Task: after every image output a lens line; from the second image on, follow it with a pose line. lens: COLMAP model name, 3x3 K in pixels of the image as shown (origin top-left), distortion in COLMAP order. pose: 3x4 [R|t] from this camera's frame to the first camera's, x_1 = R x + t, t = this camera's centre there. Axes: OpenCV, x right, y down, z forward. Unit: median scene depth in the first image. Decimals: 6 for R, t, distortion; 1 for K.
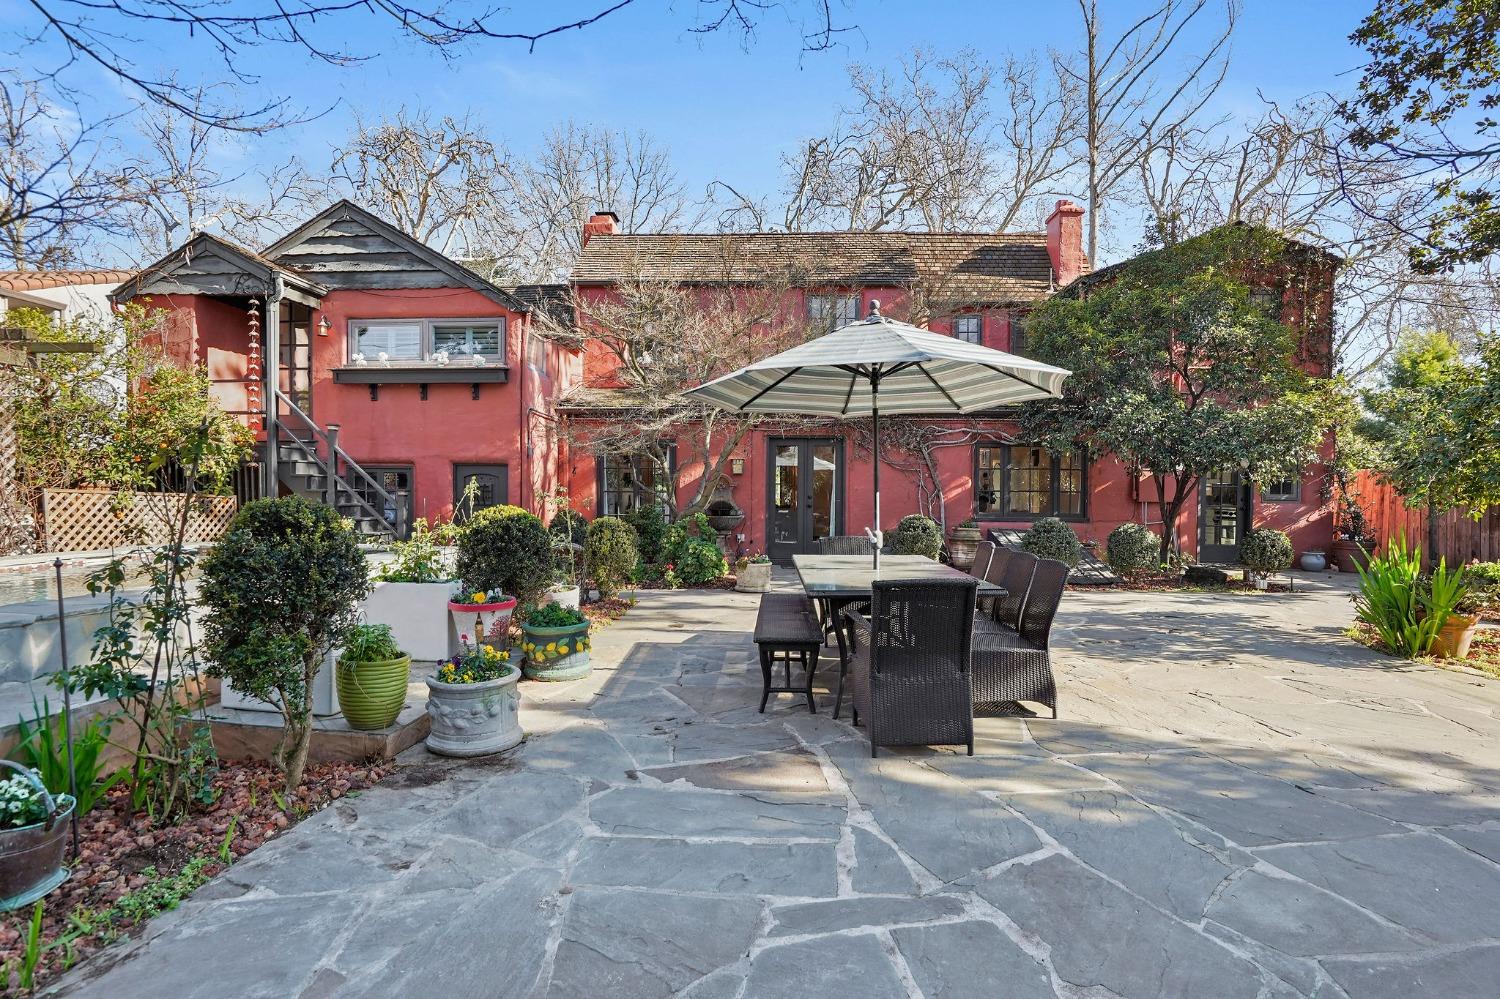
lens RADIAL K [[793.4, 0, 750.0], [0, 793.4, 499.5], [0, 0, 1]] dist [-0.049798, 0.037766]
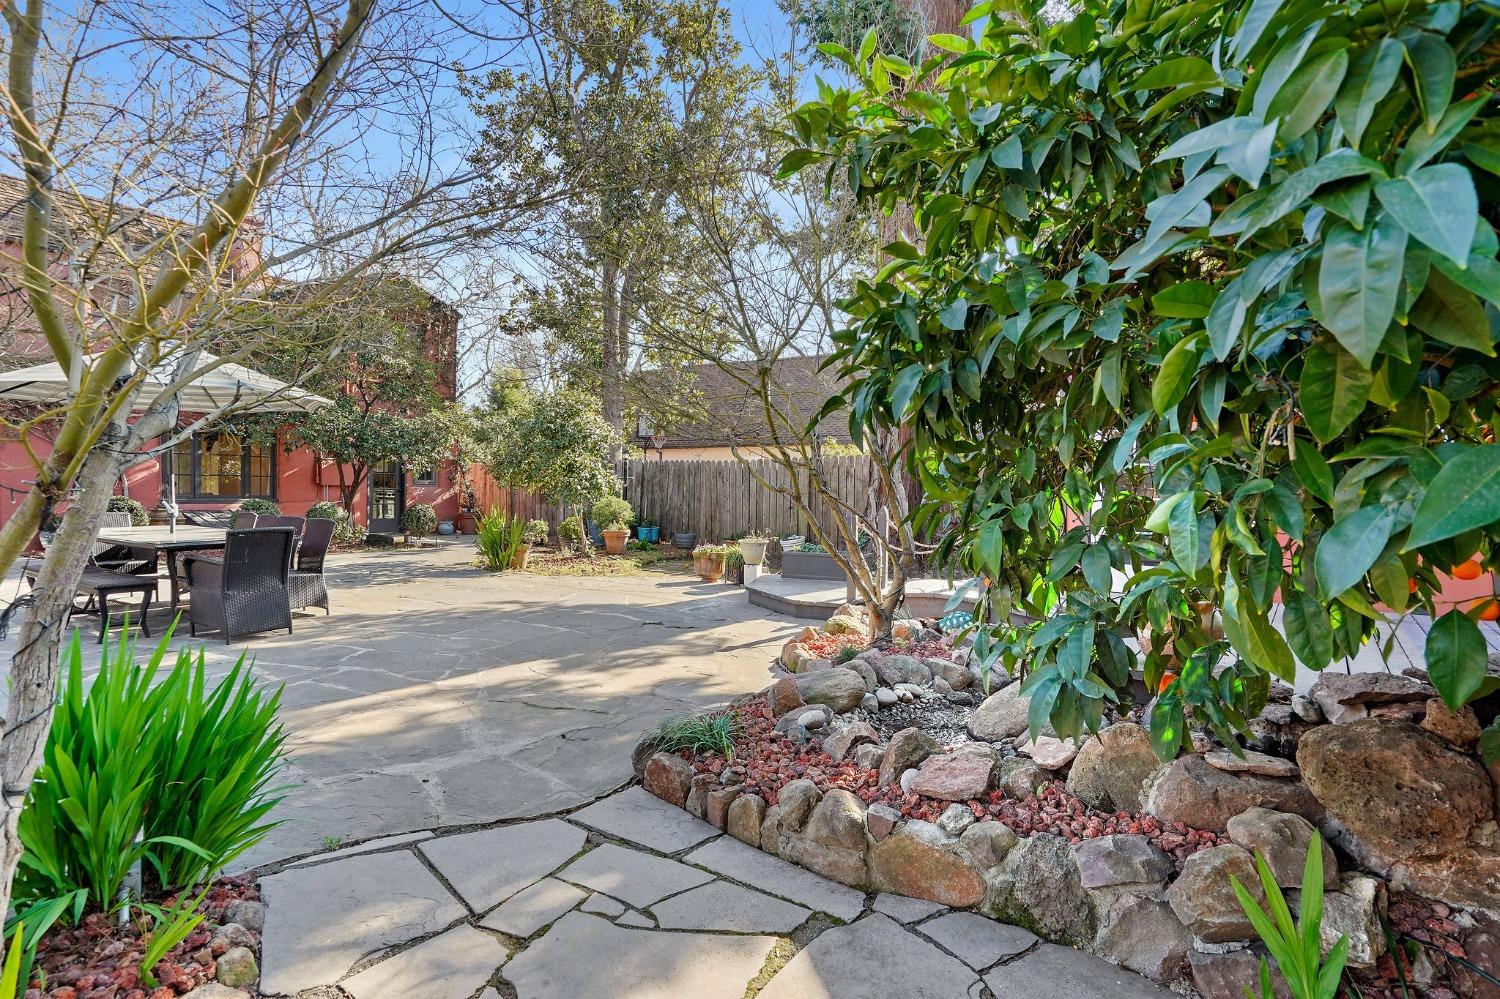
lens RADIAL K [[793.4, 0, 750.0], [0, 793.4, 499.5], [0, 0, 1]] dist [-0.049798, 0.037766]
pose [[0.532250, -0.012447, 0.846496, -0.207172], [-0.002452, 0.999865, 0.016244, 0.004294], [-0.846584, -0.010721, 0.532147, -0.240837]]
